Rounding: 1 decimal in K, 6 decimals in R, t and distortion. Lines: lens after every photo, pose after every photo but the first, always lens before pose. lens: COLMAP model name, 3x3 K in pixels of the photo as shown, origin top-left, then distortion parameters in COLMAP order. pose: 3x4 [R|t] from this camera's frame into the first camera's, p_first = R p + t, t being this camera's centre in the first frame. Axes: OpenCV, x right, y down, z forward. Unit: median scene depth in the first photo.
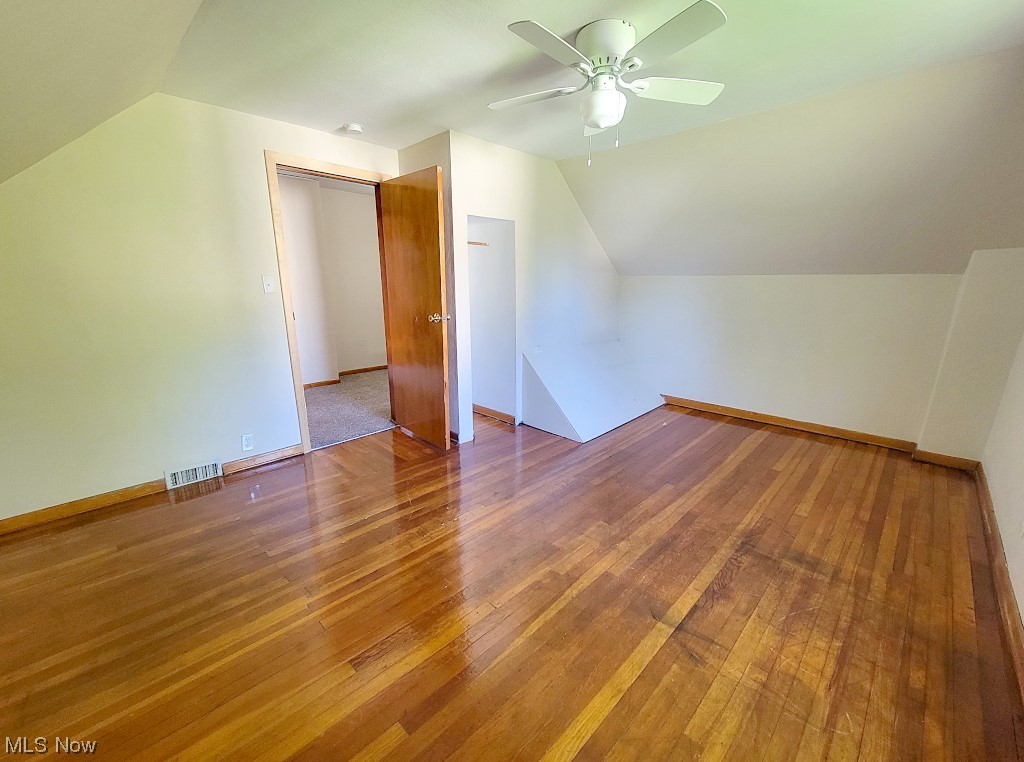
lens RADIAL K [[416.2, 0, 508.2], [0, 416.2, 380.2], [0, 0, 1]] dist [0.001015, -0.000275]
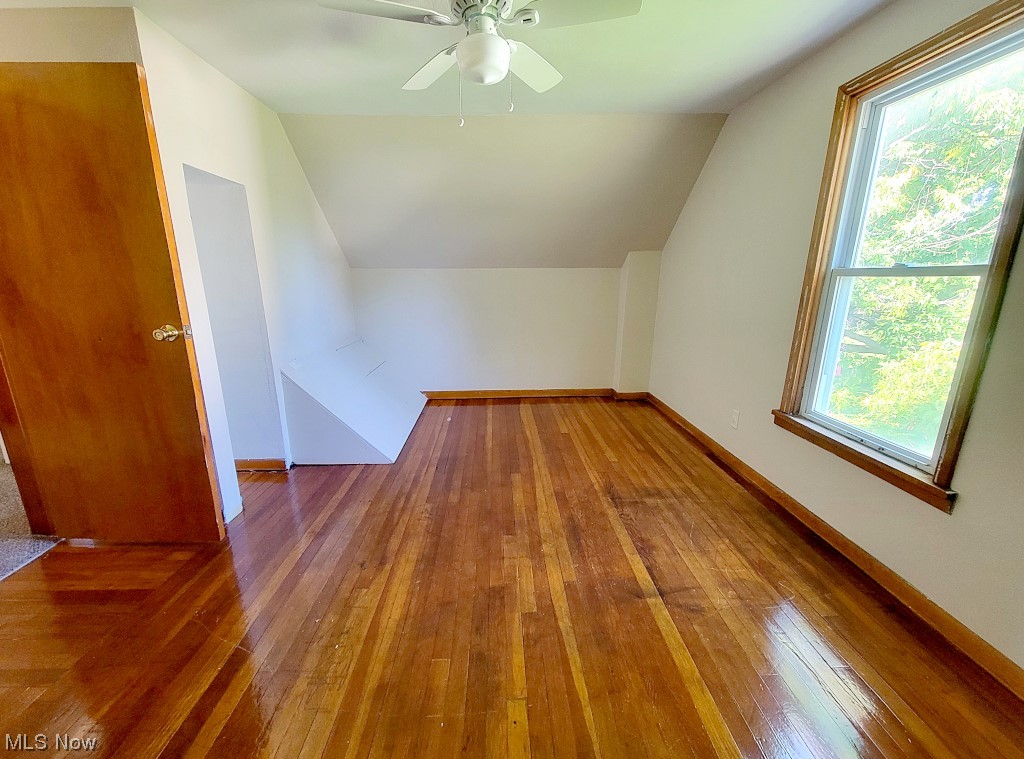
lens RADIAL K [[422.8, 0, 506.9], [0, 422.8, 381.4], [0, 0, 1]] dist [-0.002930, -0.000327]
pose [[0.693750, -0.176925, 0.698147, -0.271907], [0.174655, 0.981751, 0.075241, -0.044363], [-0.698718, 0.069736, 0.711990, 0.248626]]
